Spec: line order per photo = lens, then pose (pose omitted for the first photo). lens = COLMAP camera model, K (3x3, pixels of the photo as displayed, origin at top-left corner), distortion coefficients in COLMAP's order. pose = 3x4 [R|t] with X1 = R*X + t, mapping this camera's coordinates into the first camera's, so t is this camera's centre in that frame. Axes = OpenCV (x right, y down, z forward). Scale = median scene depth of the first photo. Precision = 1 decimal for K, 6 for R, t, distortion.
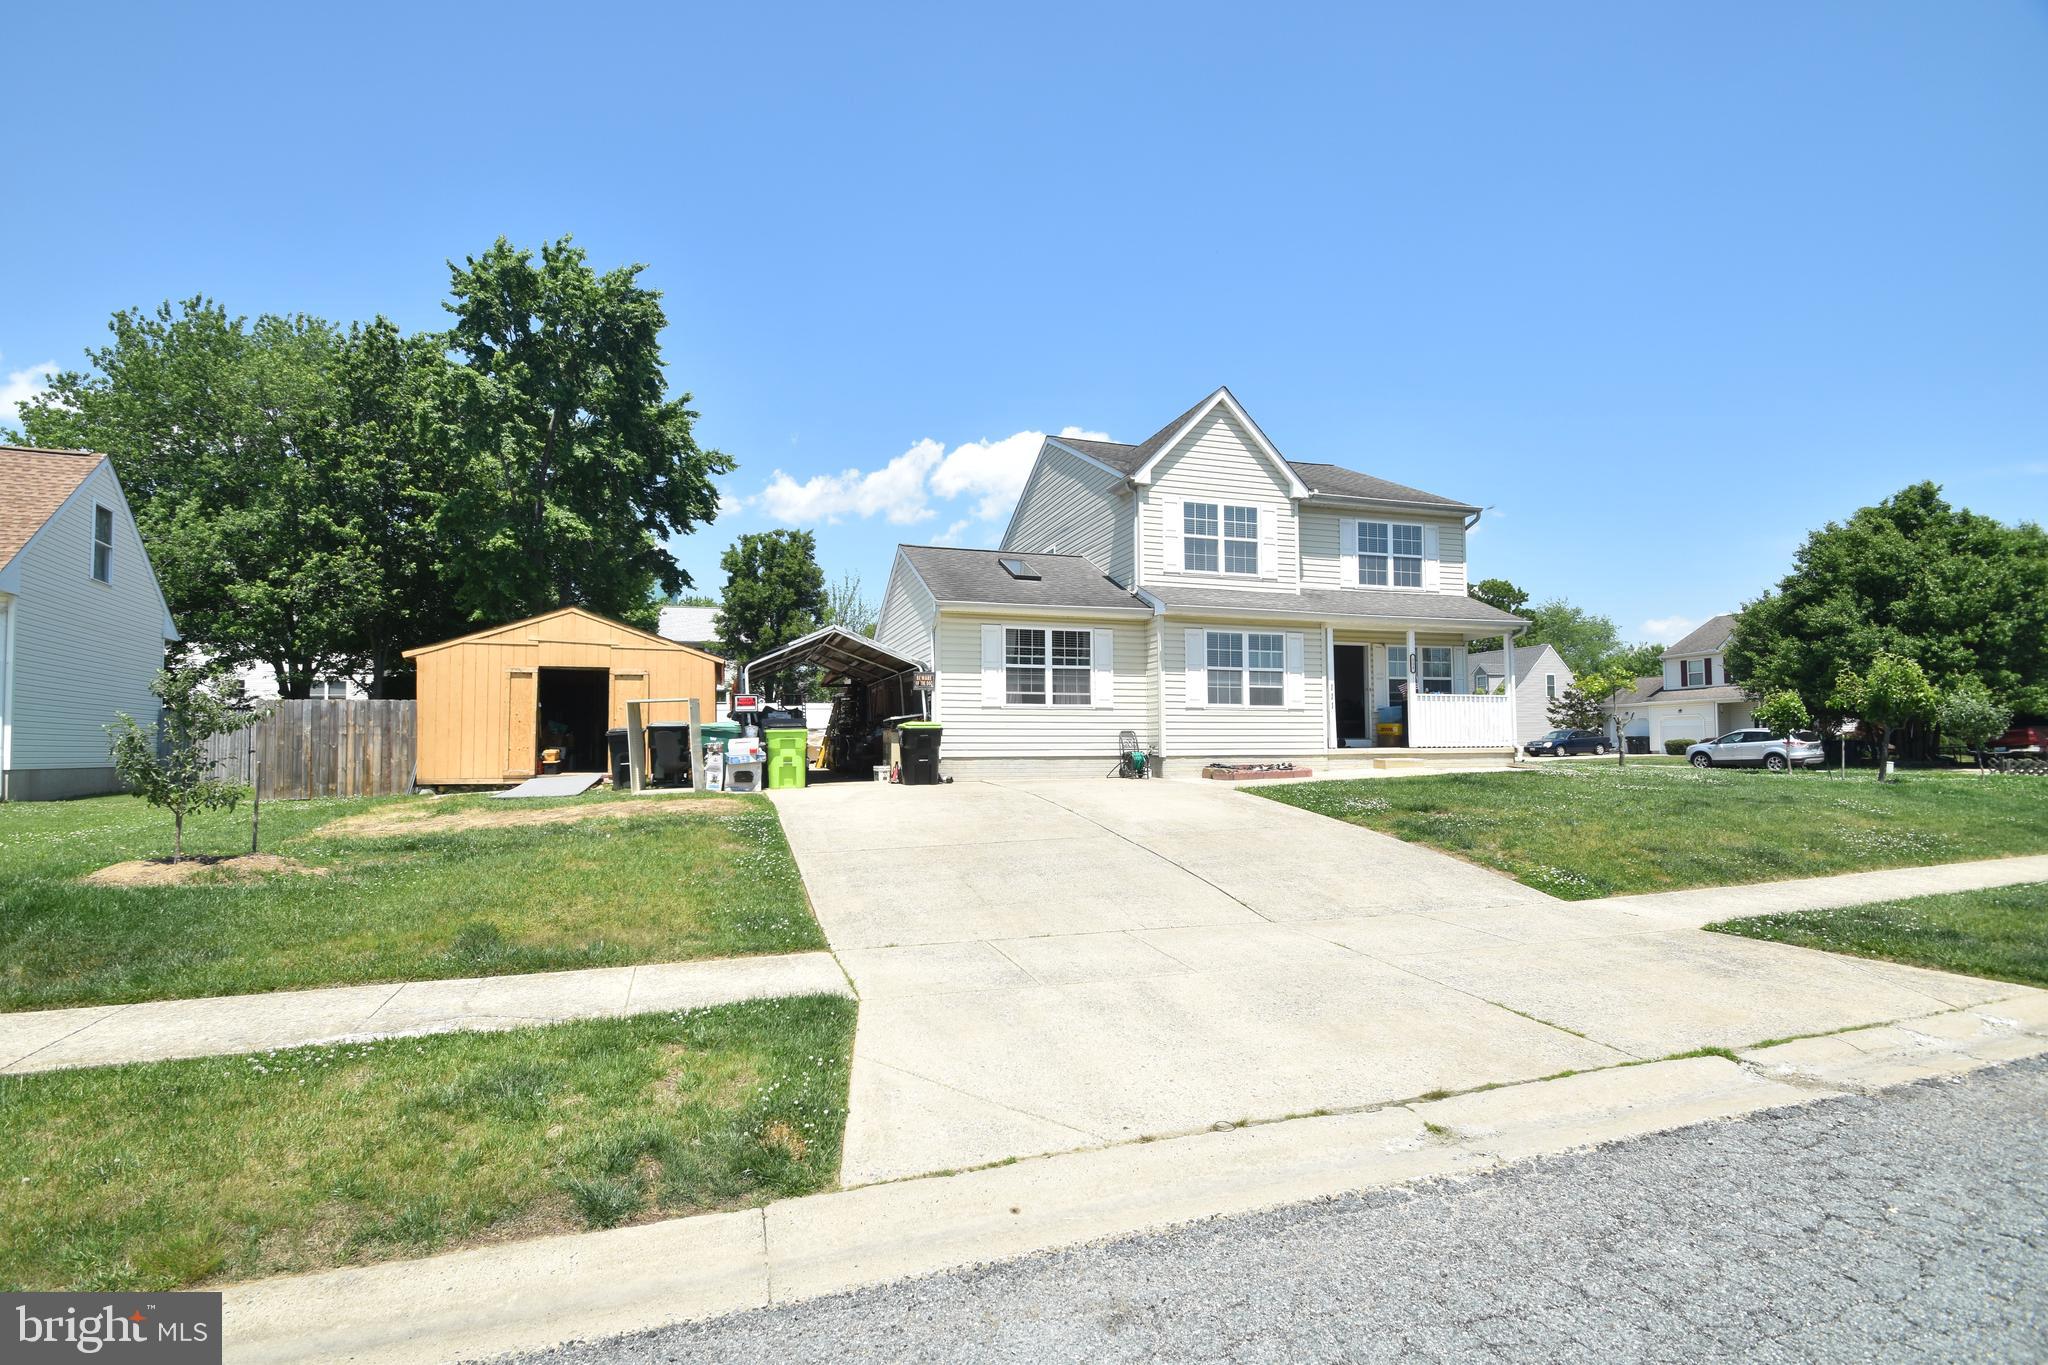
lens RADIAL K [[877.4, 0, 1021.8], [0, 877.4, 689.8], [0, 0, 1]] dist [0.005199, -0.000428]
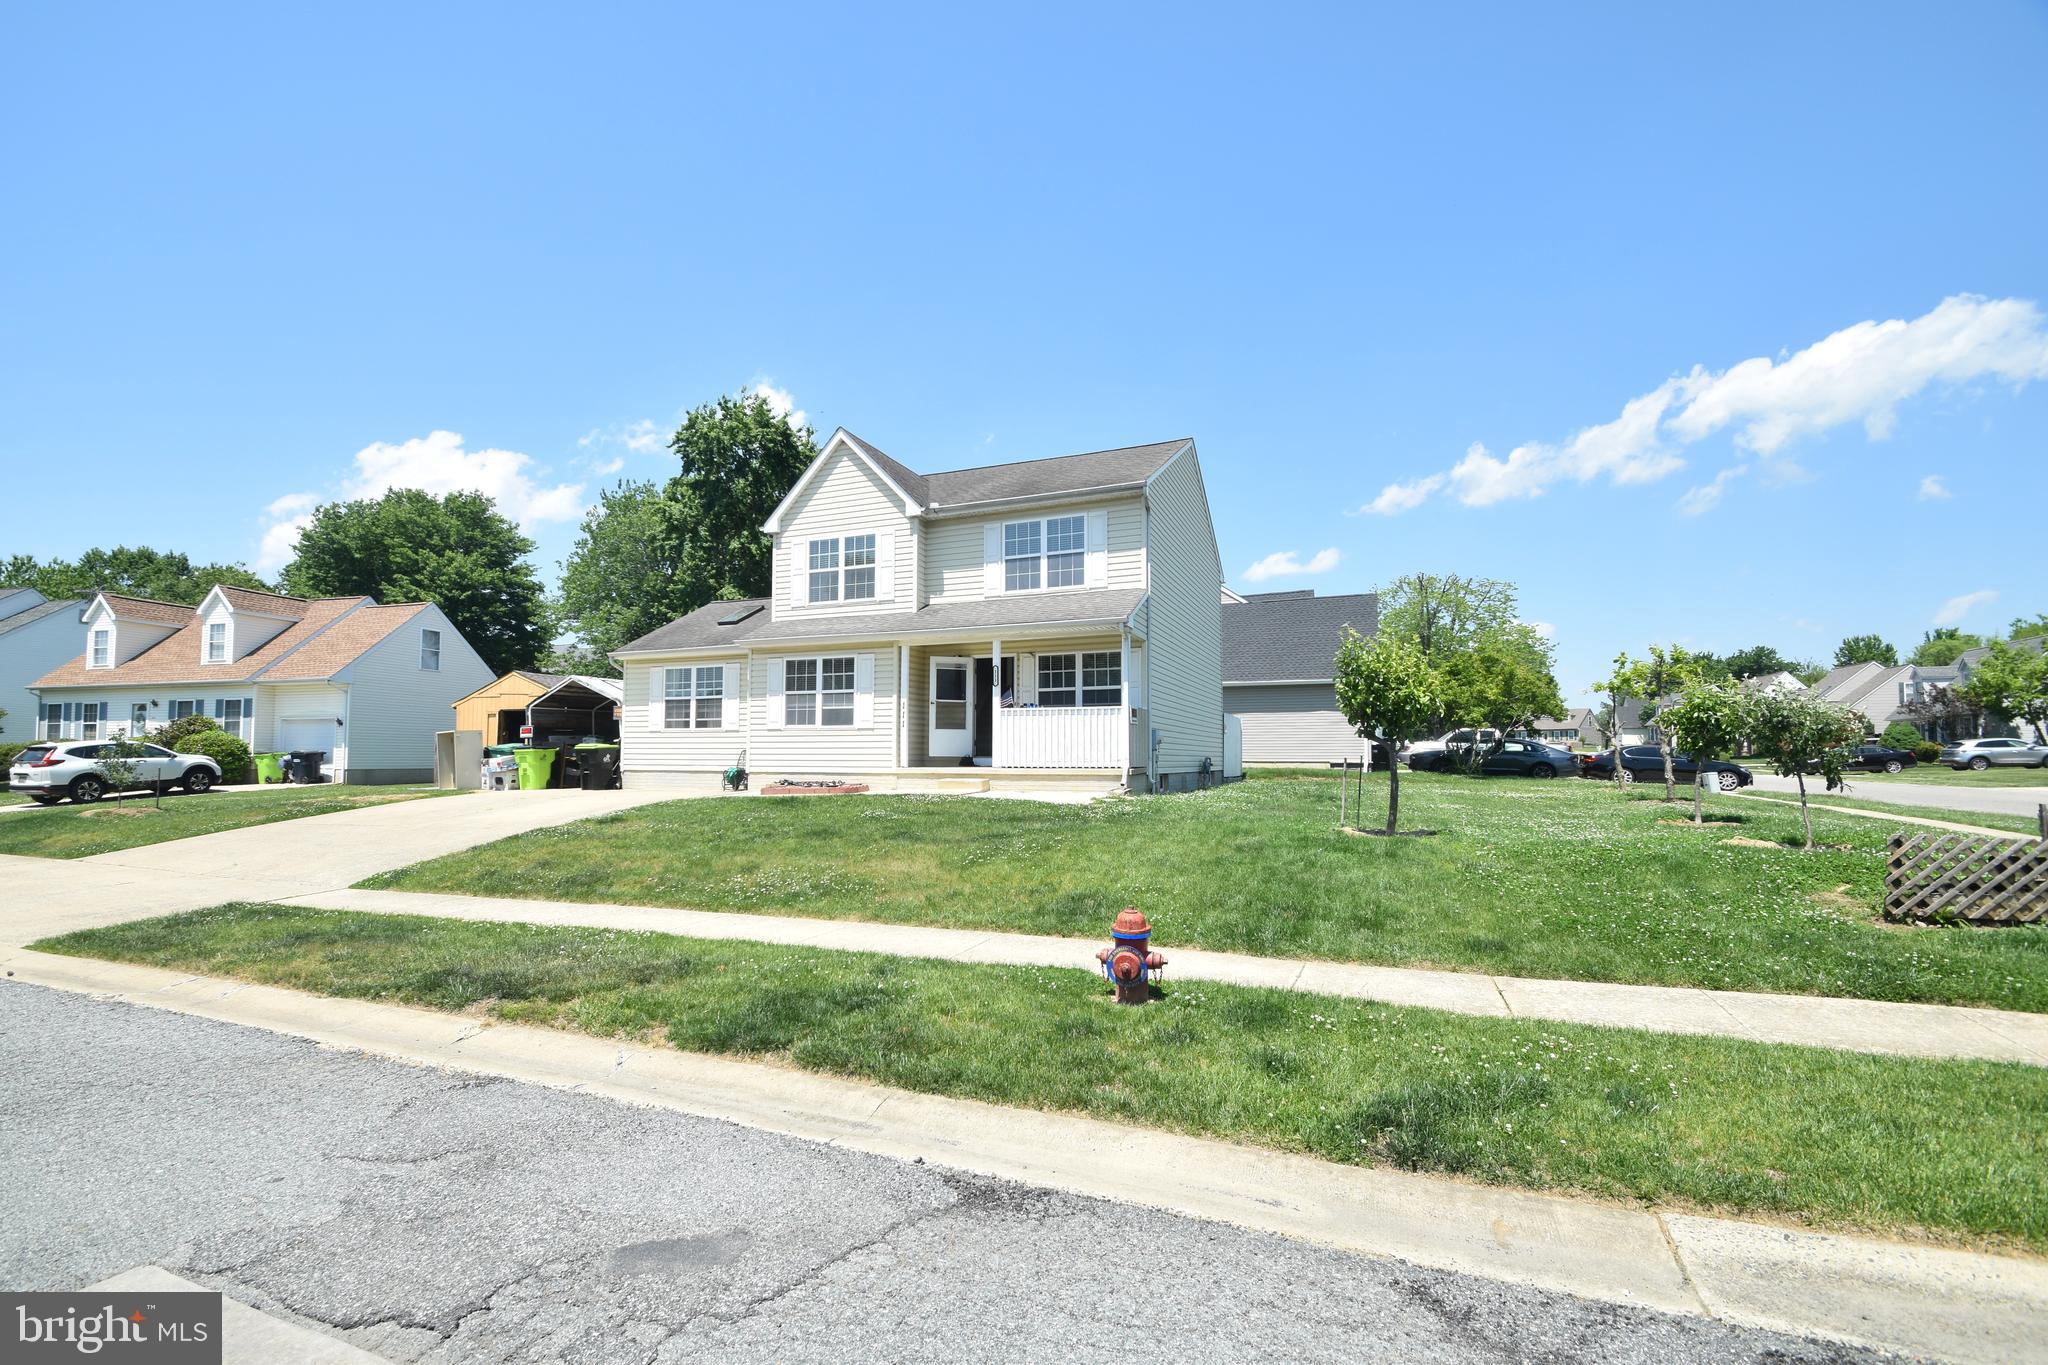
lens RADIAL K [[877.4, 0, 1021.9], [0, 877.4, 683.9], [0, 0, 1]] dist [0.005199, -0.000428]
pose [[0.773555, -0.044512, -0.632164, 1.074793], [0.038907, 0.998984, -0.022732, 0.000497], [0.632534, -0.007011, 0.774501, 0.311258]]
